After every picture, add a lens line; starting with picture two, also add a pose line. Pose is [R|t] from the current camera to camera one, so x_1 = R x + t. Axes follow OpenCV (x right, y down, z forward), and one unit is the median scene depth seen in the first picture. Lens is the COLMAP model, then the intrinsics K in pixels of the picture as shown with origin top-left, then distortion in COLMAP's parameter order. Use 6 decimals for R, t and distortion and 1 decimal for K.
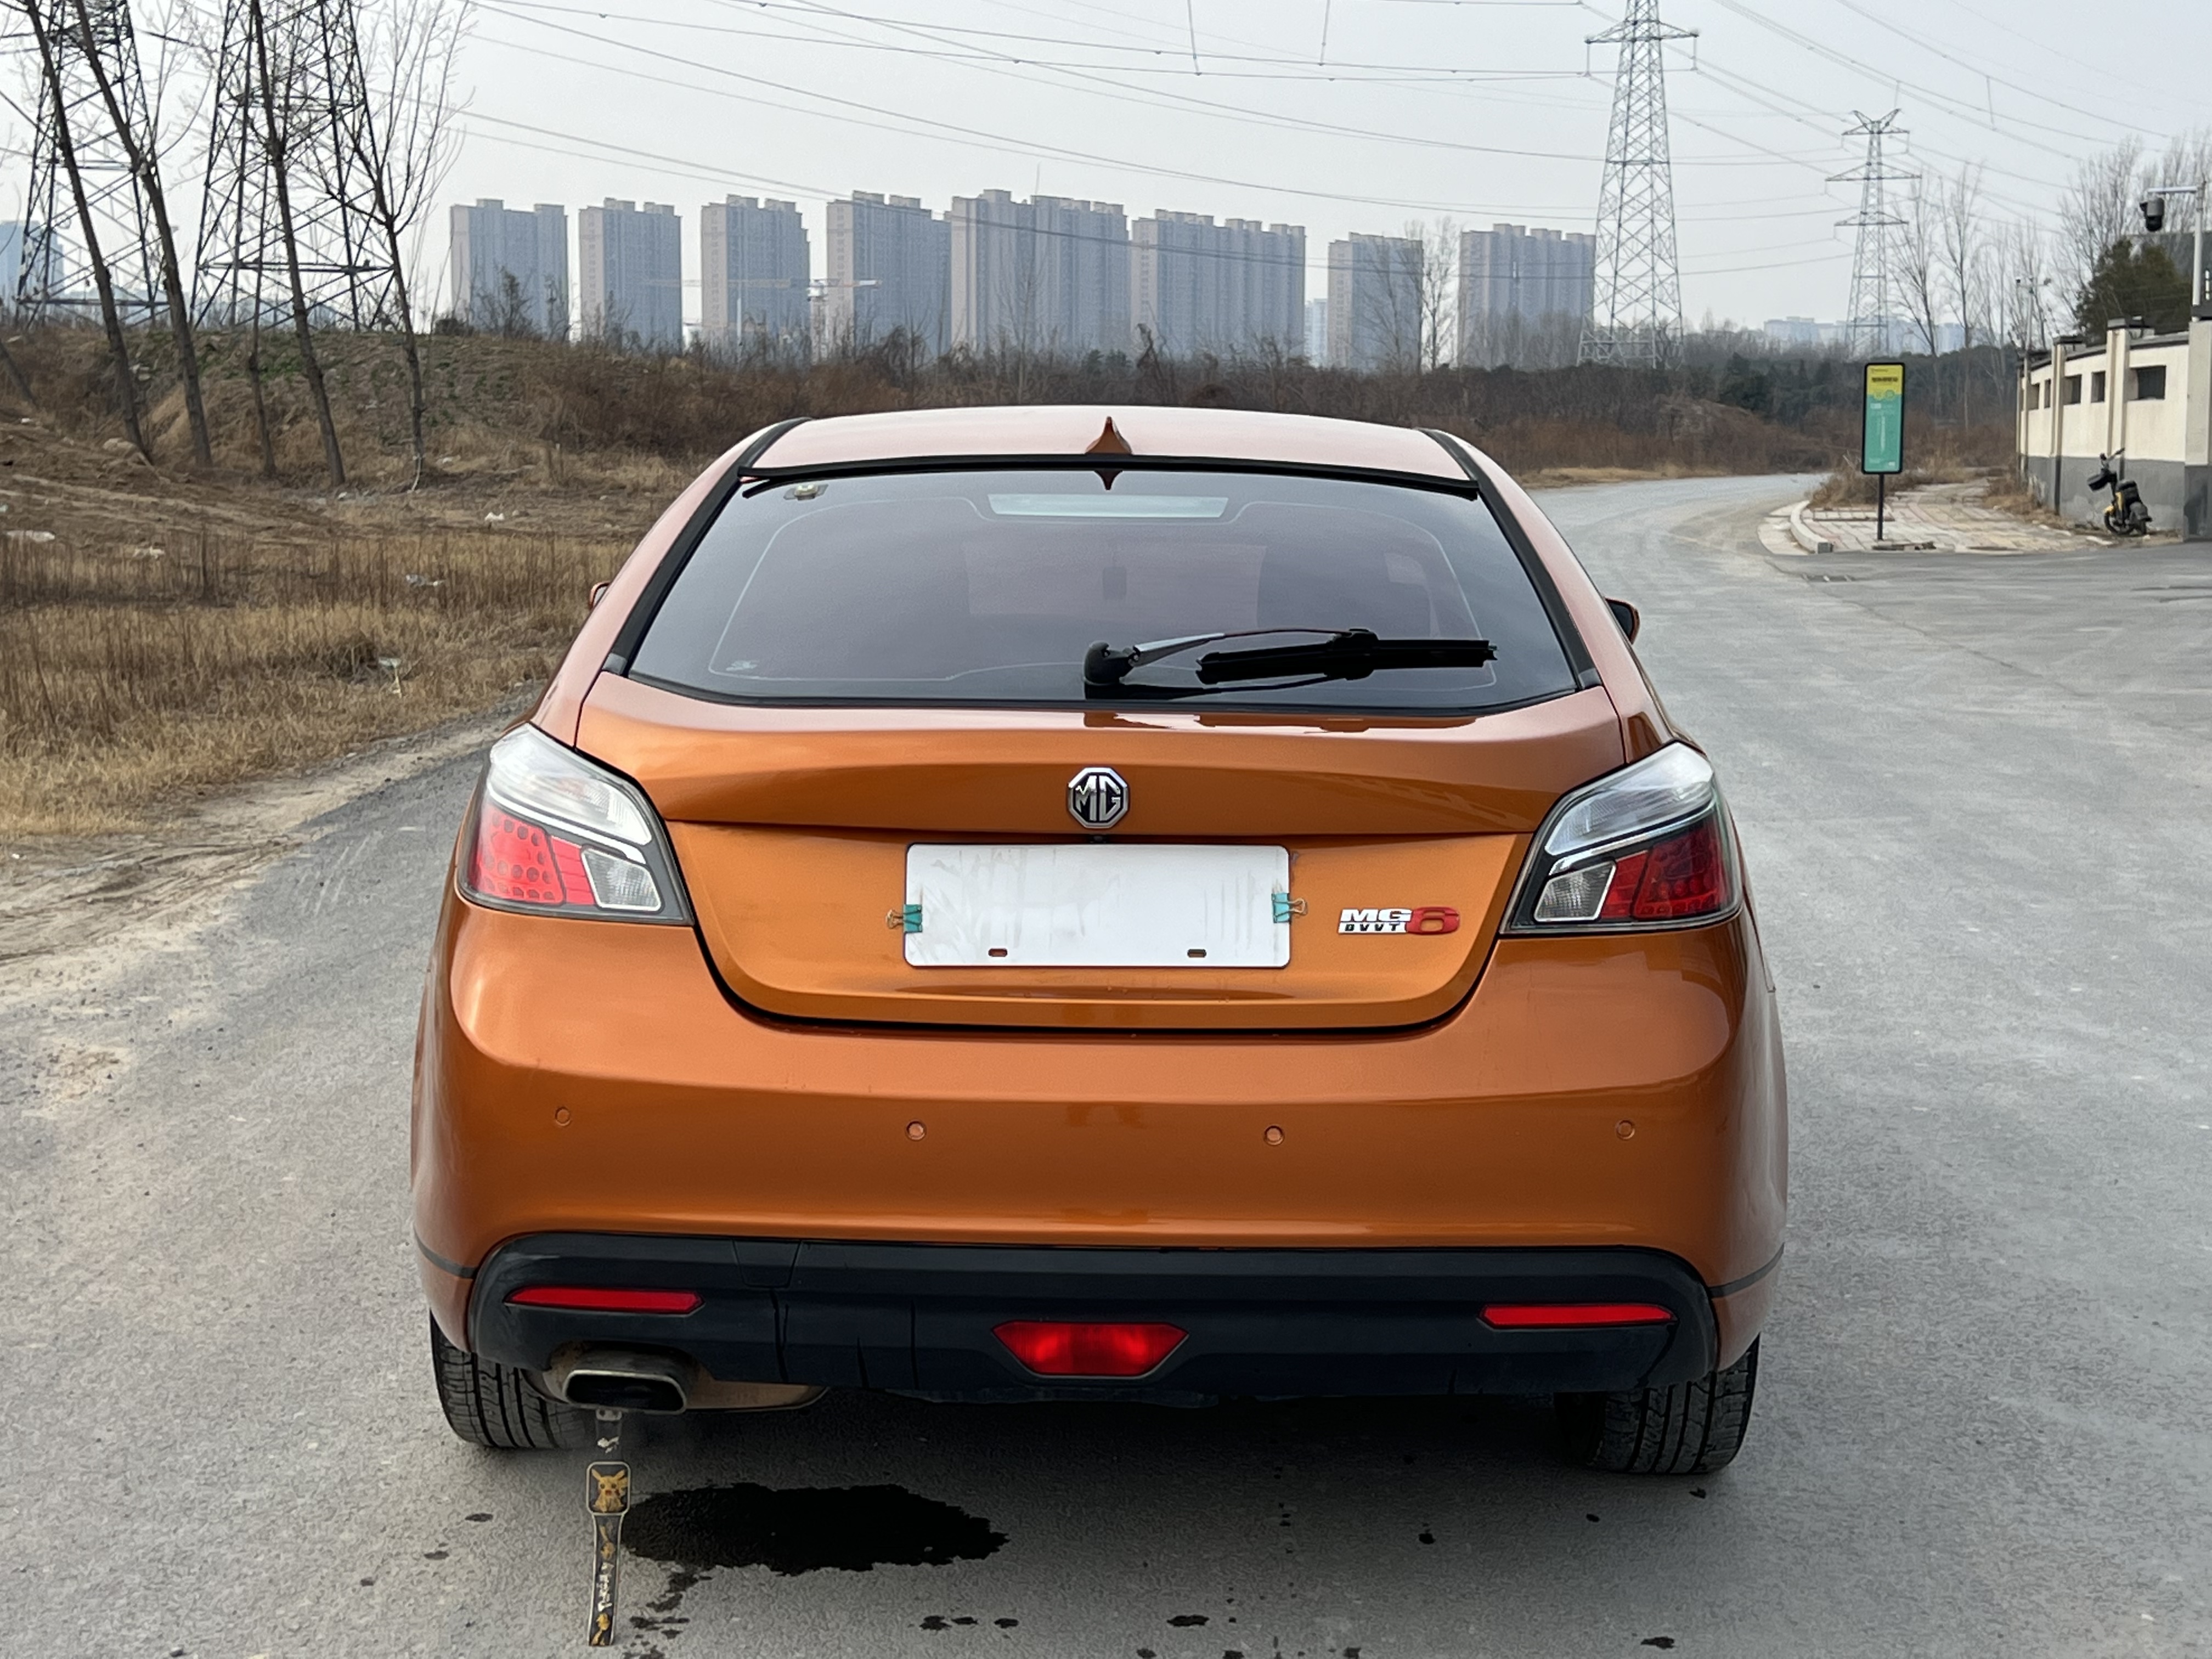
lens RADIAL K [[3352.4, 0, 1096.3], [0, 3352.4, 819.8], [0, 0, 1]] dist [0.079157, 0.000000]
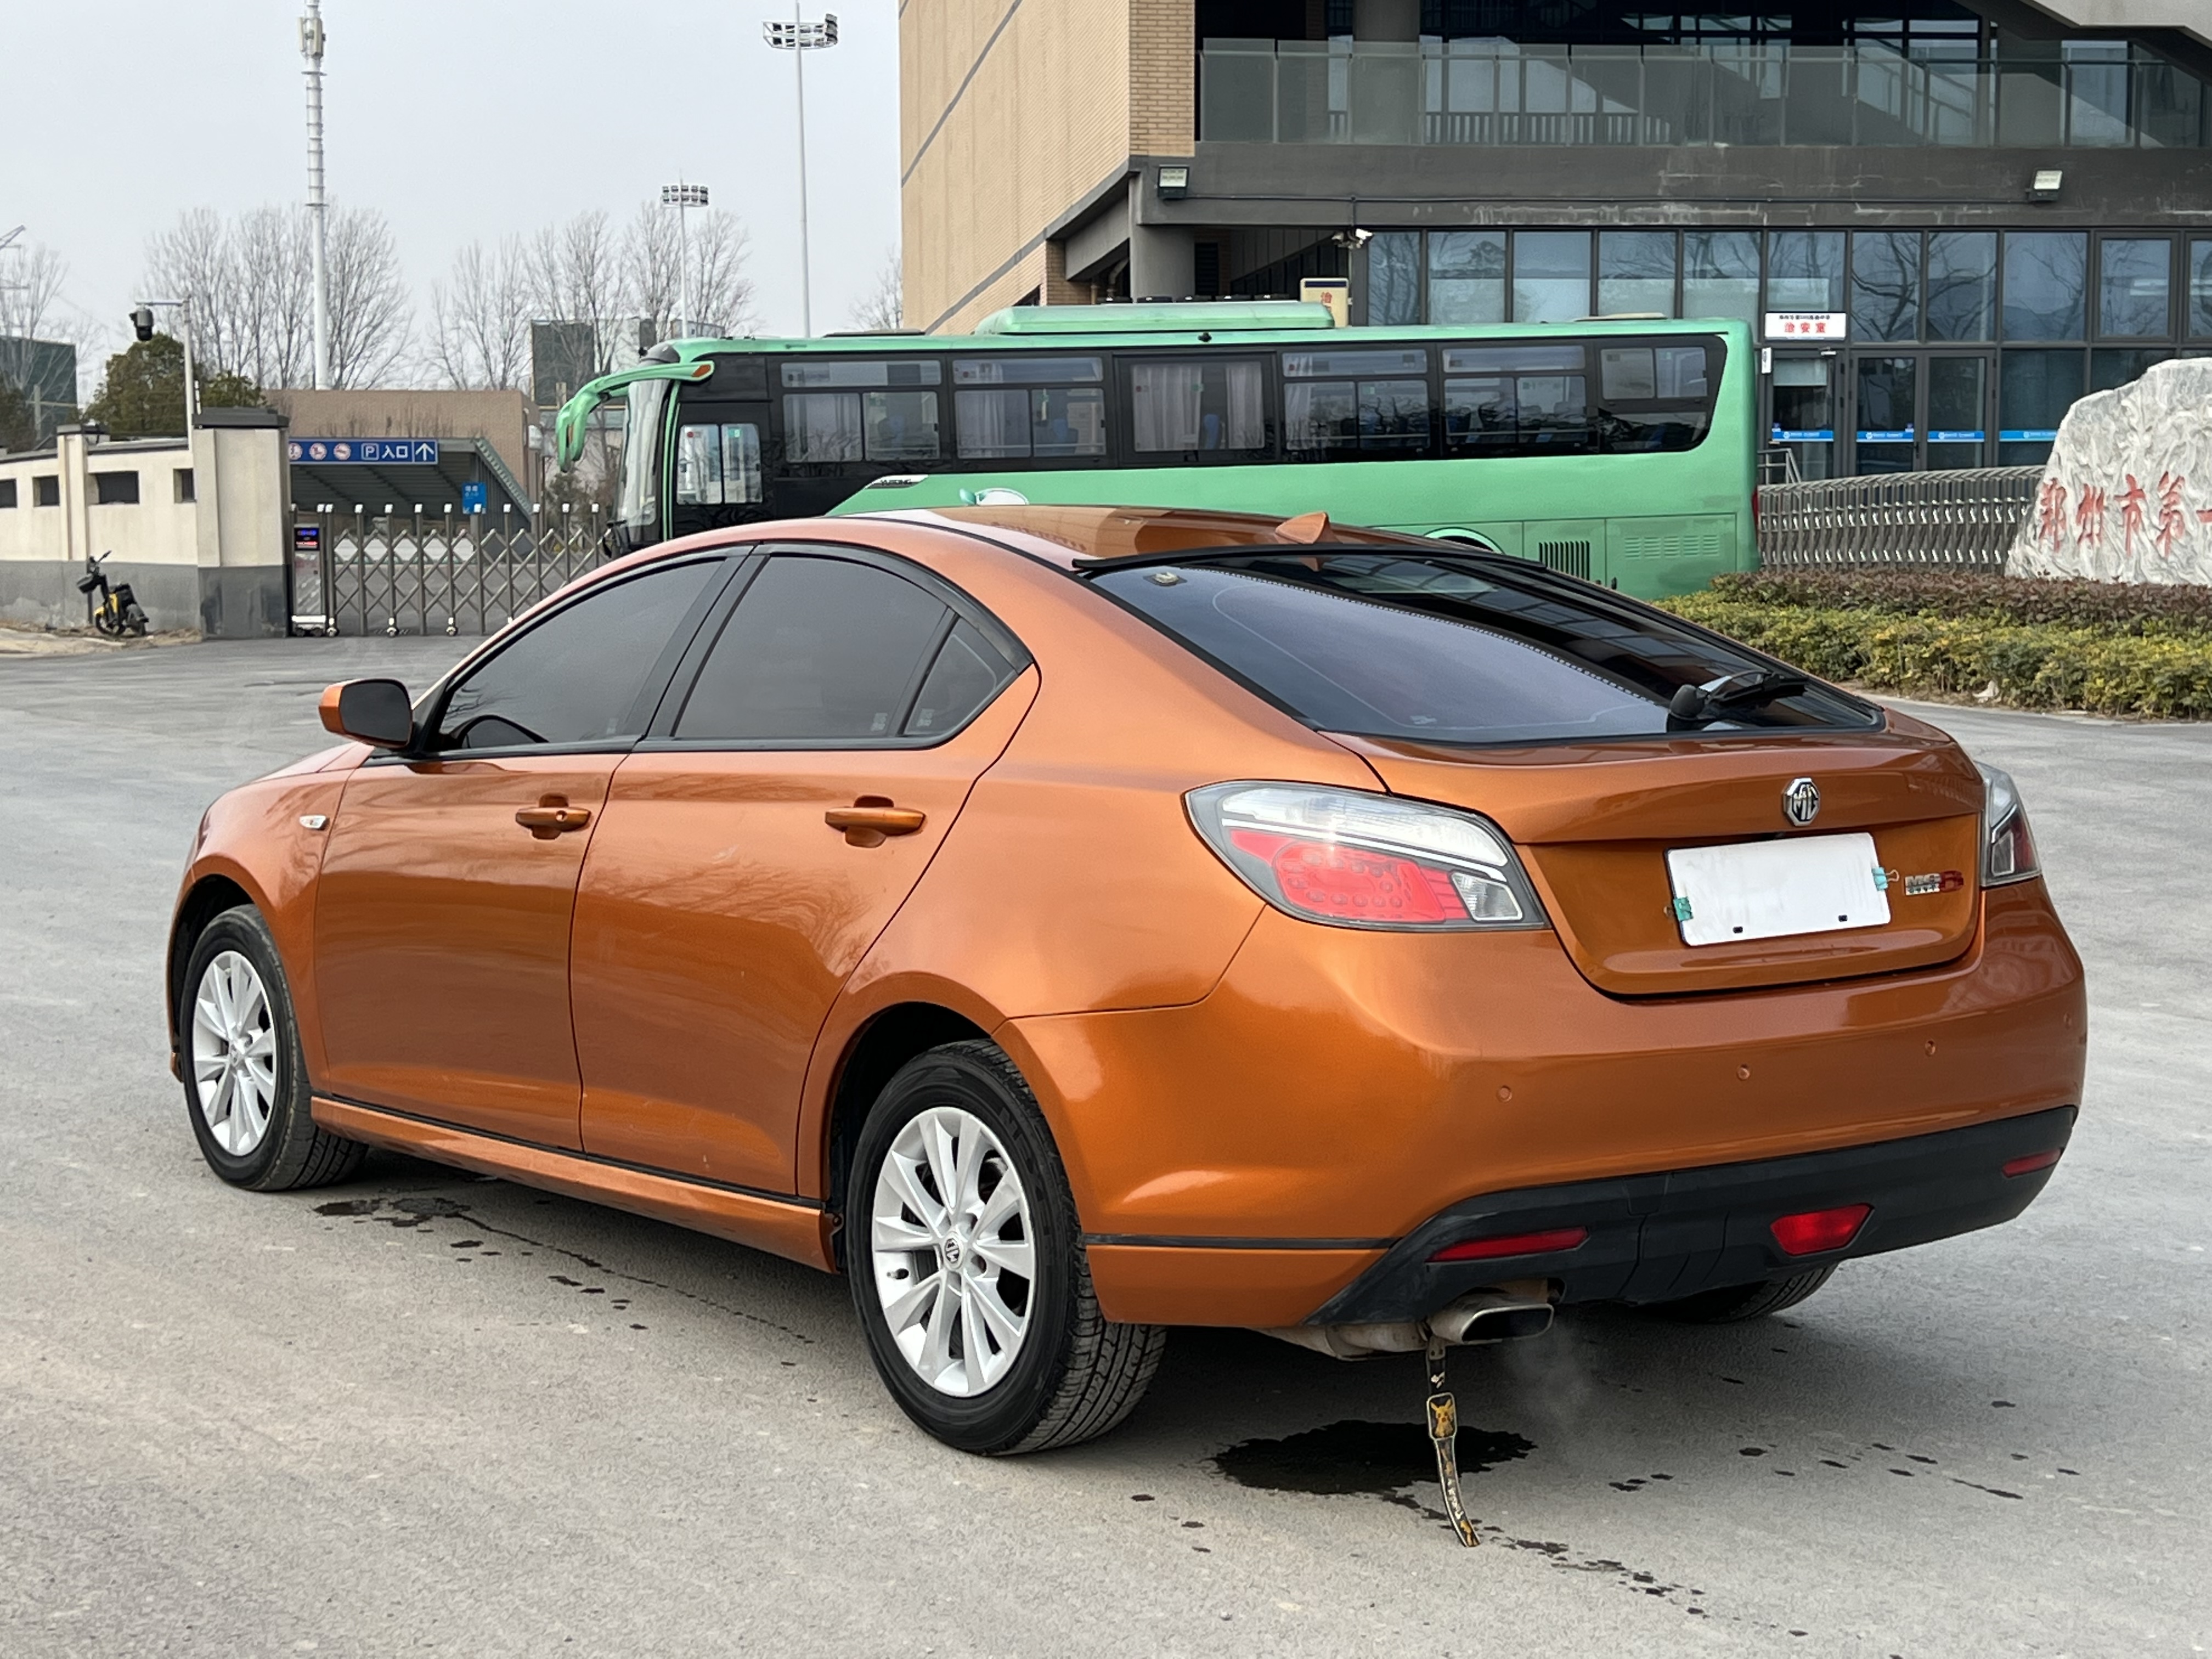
lens RADIAL K [[3352.4, 0, 1123.6], [0, 3352.4, 831.7], [0, 0, 1]] dist [0.079157, 0.000000]
pose [[0.787905, -0.060566, 0.612812, -0.339634], [0.077194, 0.997016, -0.000711, -0.004966], [-0.610940, 0.047866, 0.790229, 0.045826]]
